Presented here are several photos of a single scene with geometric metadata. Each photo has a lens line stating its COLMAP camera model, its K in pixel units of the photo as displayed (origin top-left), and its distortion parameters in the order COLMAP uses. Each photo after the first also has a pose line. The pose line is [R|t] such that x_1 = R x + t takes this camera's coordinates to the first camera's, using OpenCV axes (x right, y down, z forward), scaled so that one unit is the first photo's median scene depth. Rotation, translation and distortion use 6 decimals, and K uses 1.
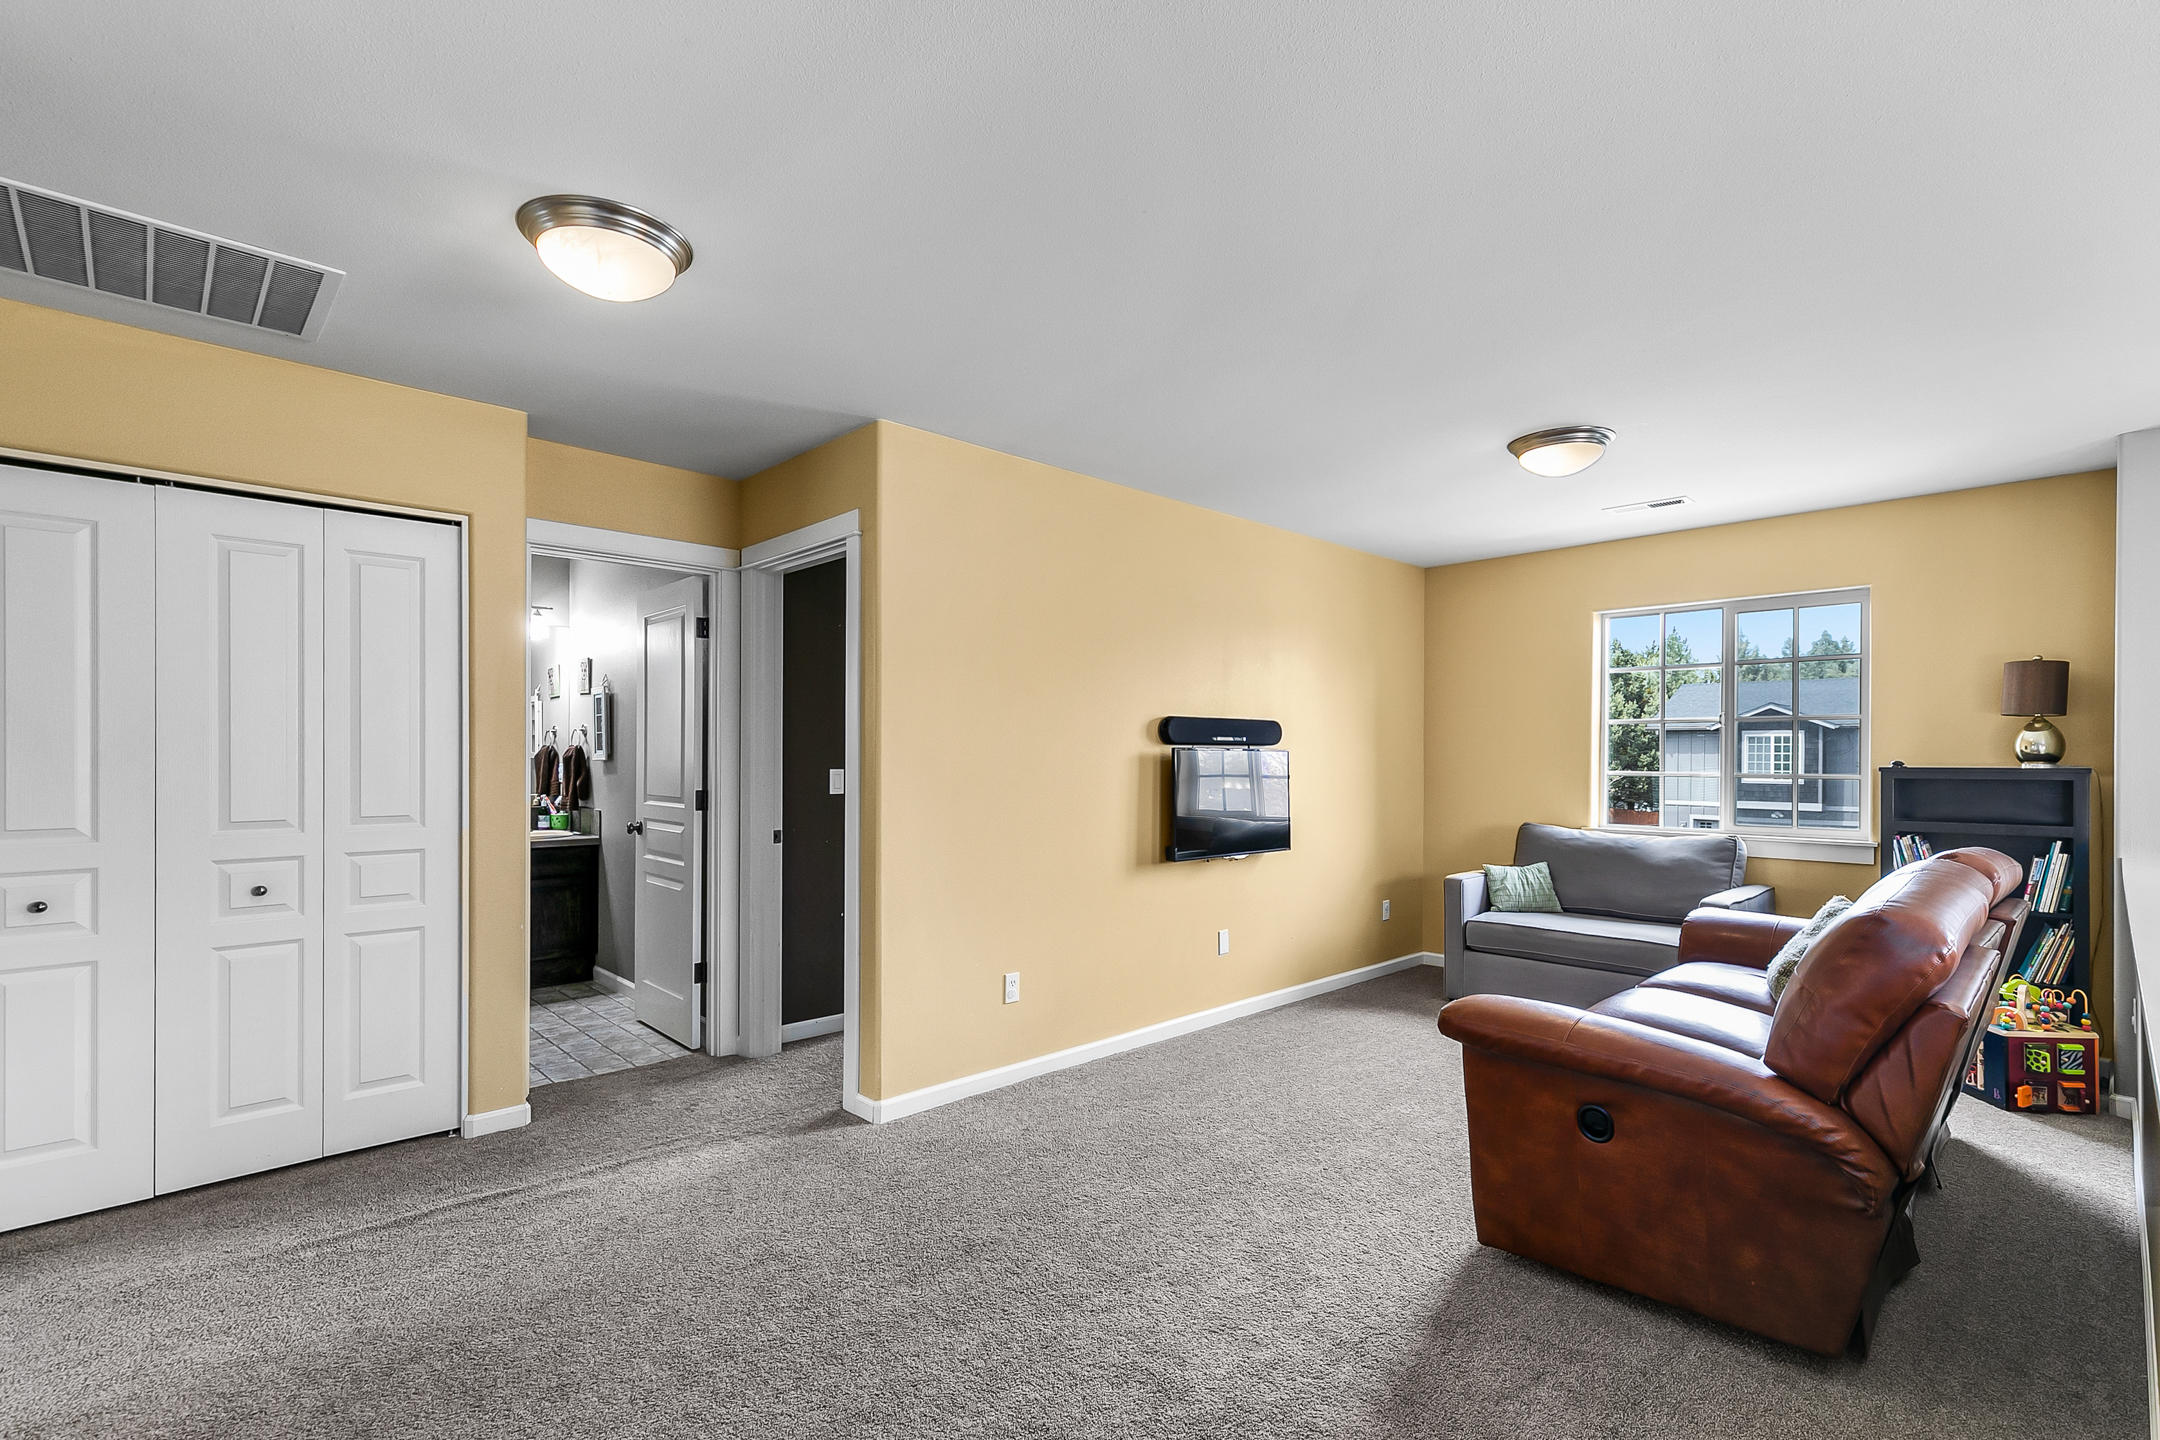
lens RADIAL K [[968.1, 0, 1082.1], [0, 968.1, 755.3], [0, 0, 1]] dist [0.006206, -0.001991]
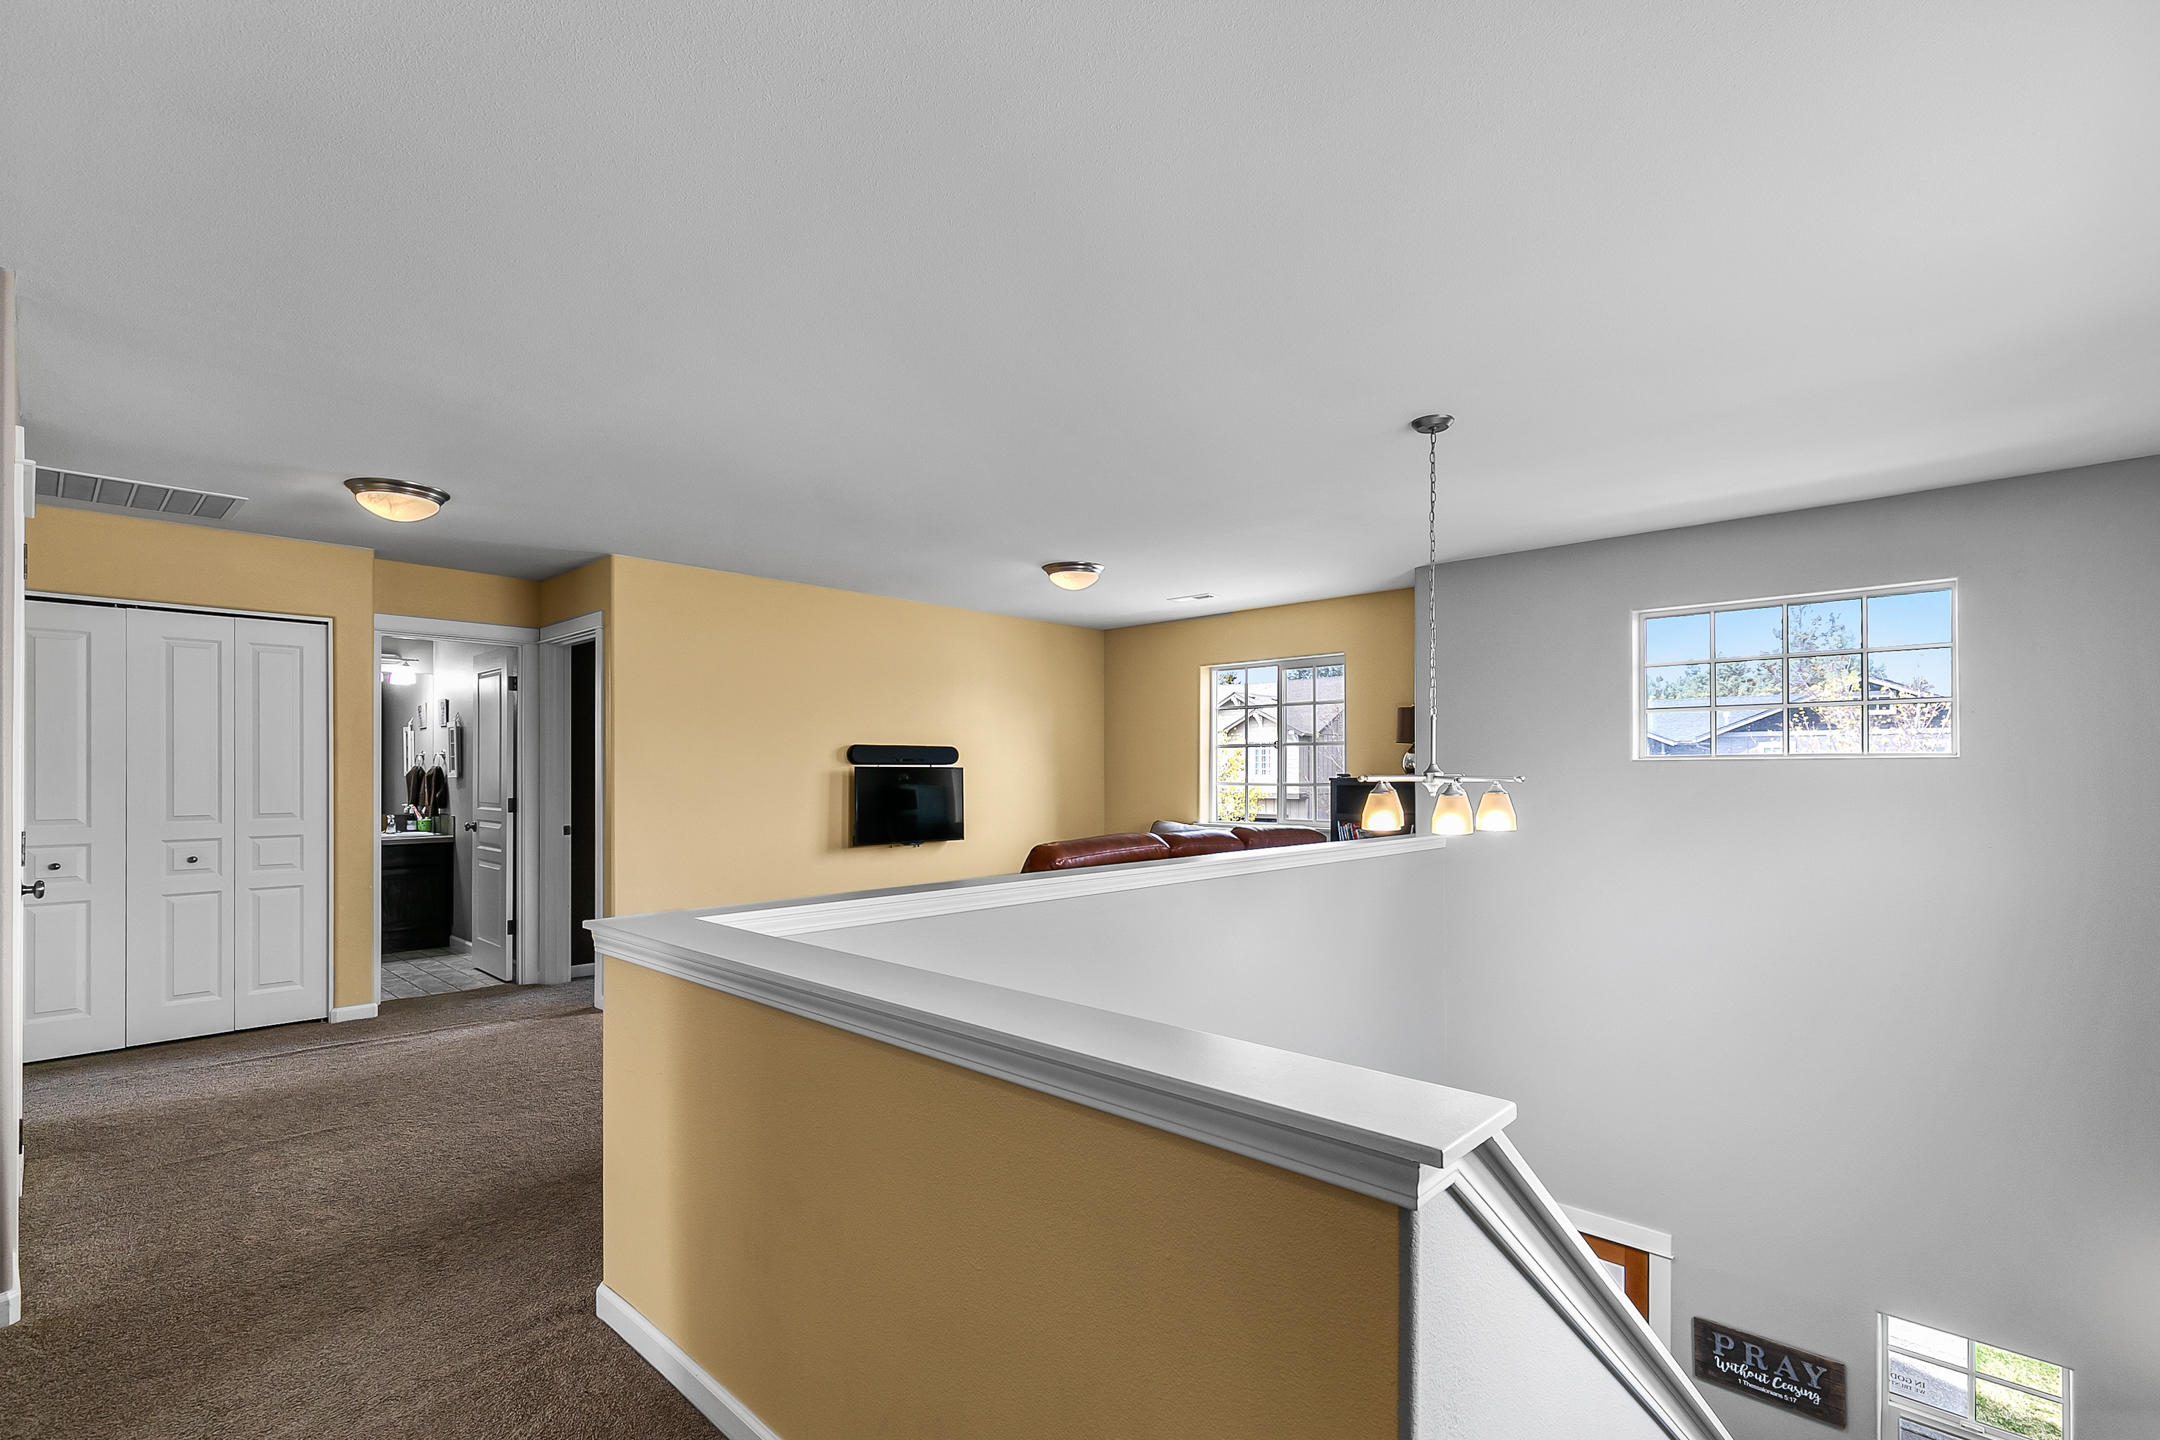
lens RADIAL K [[968.1, 0, 1077.6], [0, 968.1, 766.9], [0, 0, 1]] dist [0.006206, -0.001991]
pose [[0.998474, -0.003824, 0.055089, 0.379298], [0.004106, 0.999979, -0.005004, 0.000978], [-0.055069, 0.005222, 0.998469, -0.494952]]
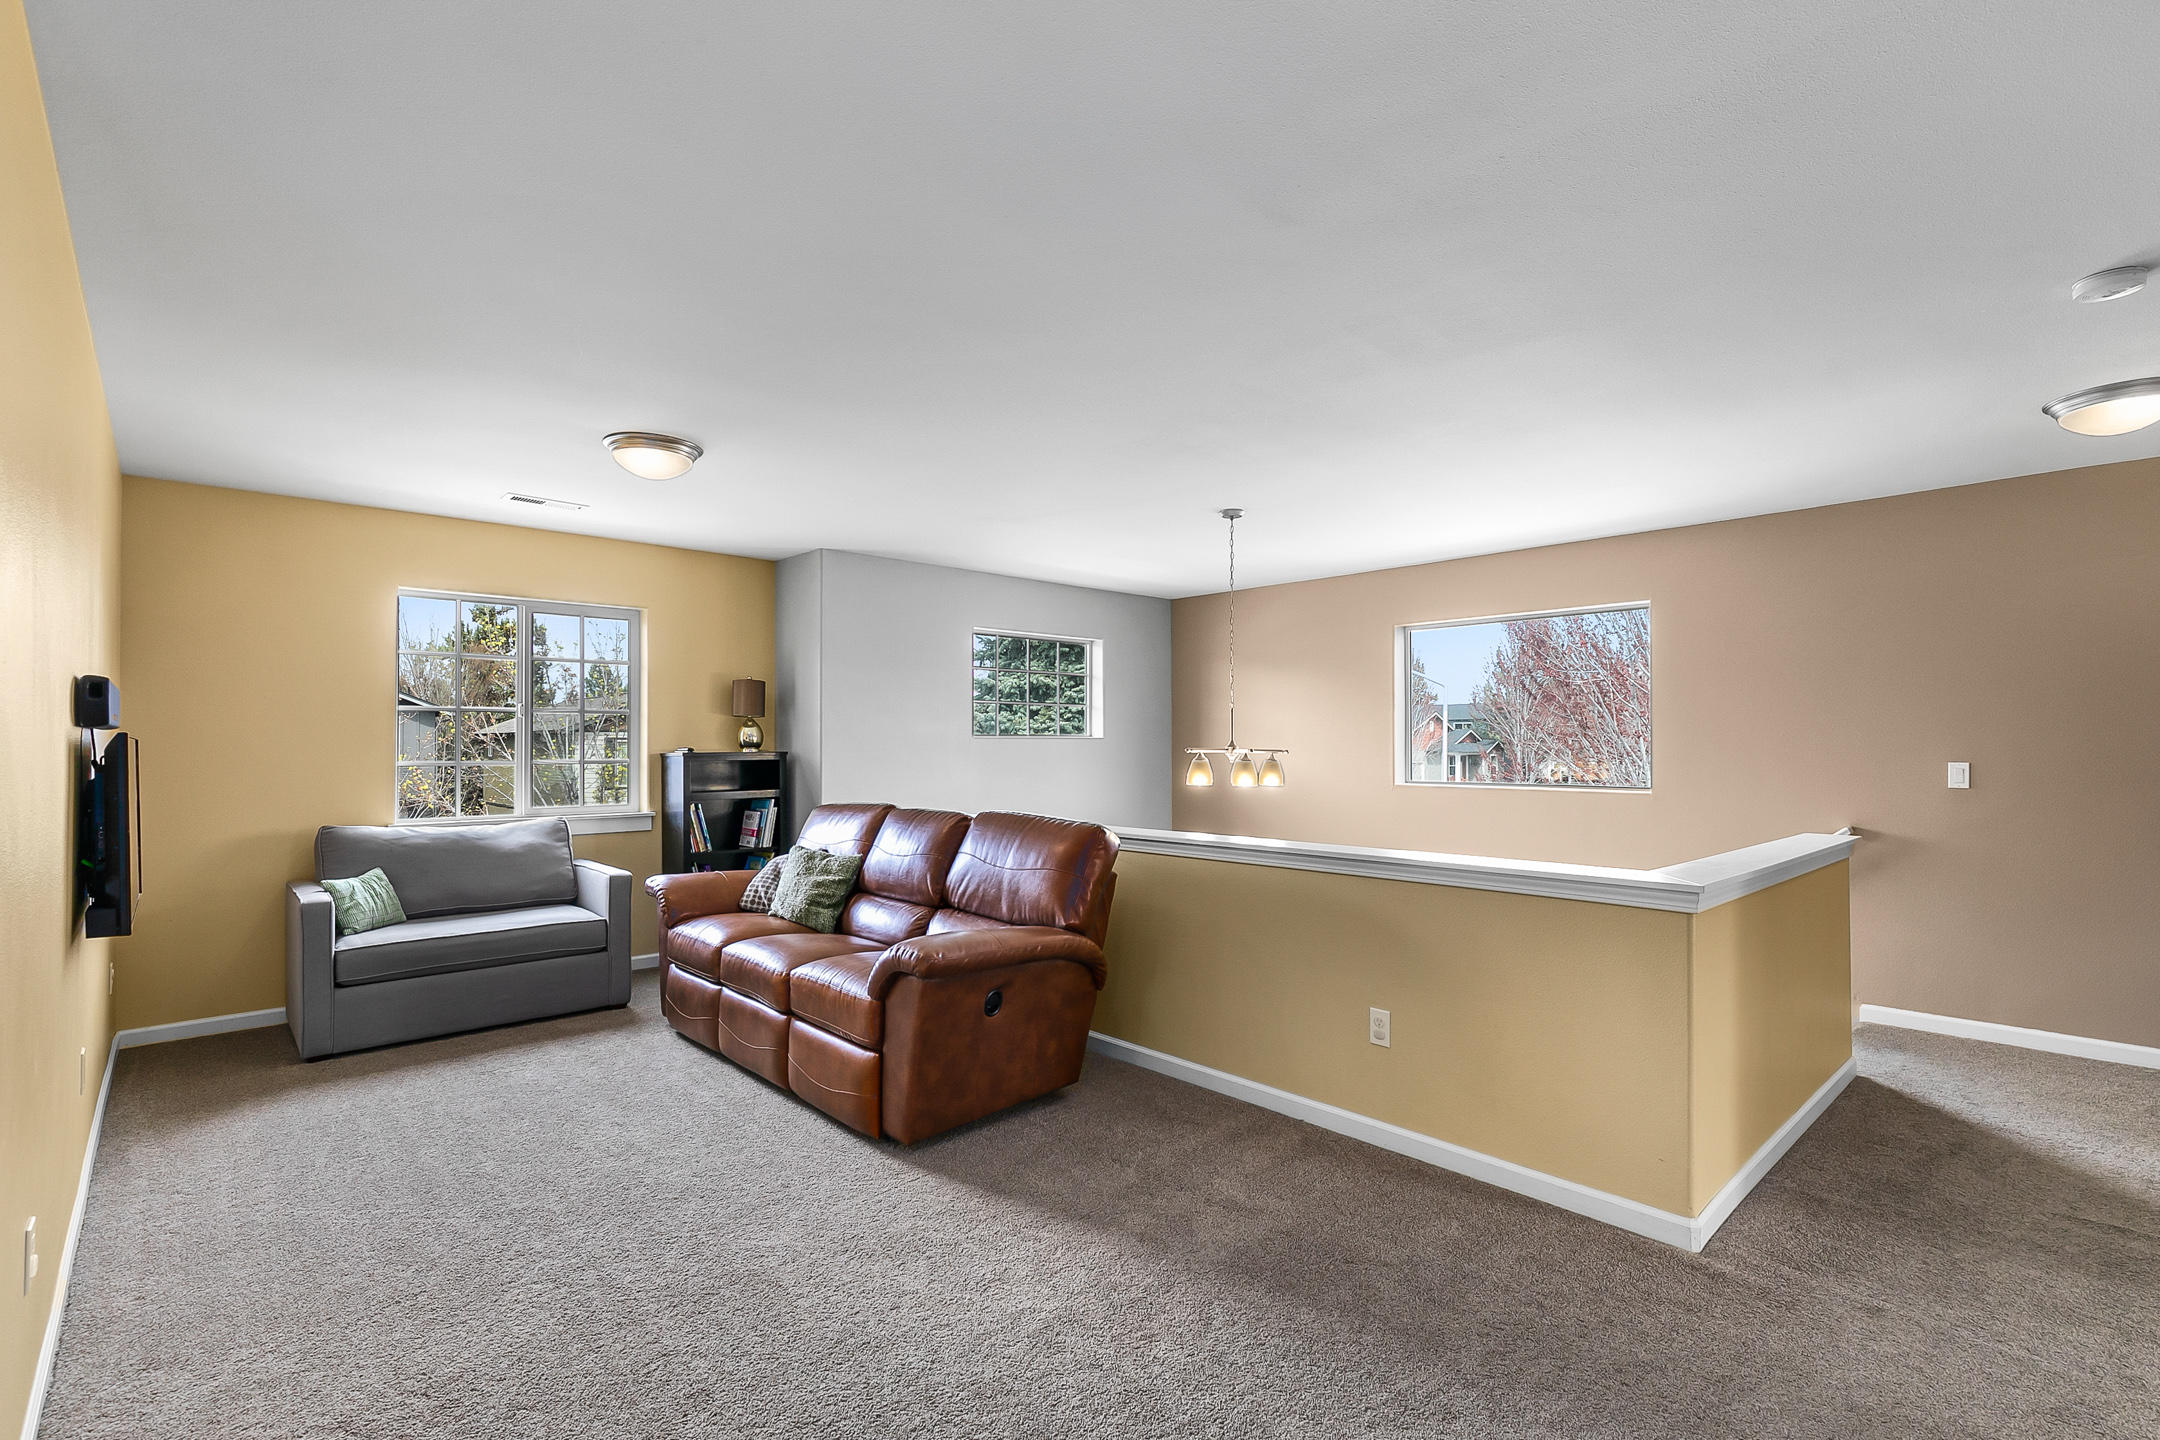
lens RADIAL K [[968.1, 0, 1078.8], [0, 968.1, 737.6], [0, 0, 1]] dist [0.006206, -0.001991]
pose [[0.021099, 0.003506, 0.999771, -0.499313], [0.001404, 0.999993, -0.003536, -0.003132], [-0.999776, 0.001478, 0.021094, 0.472912]]
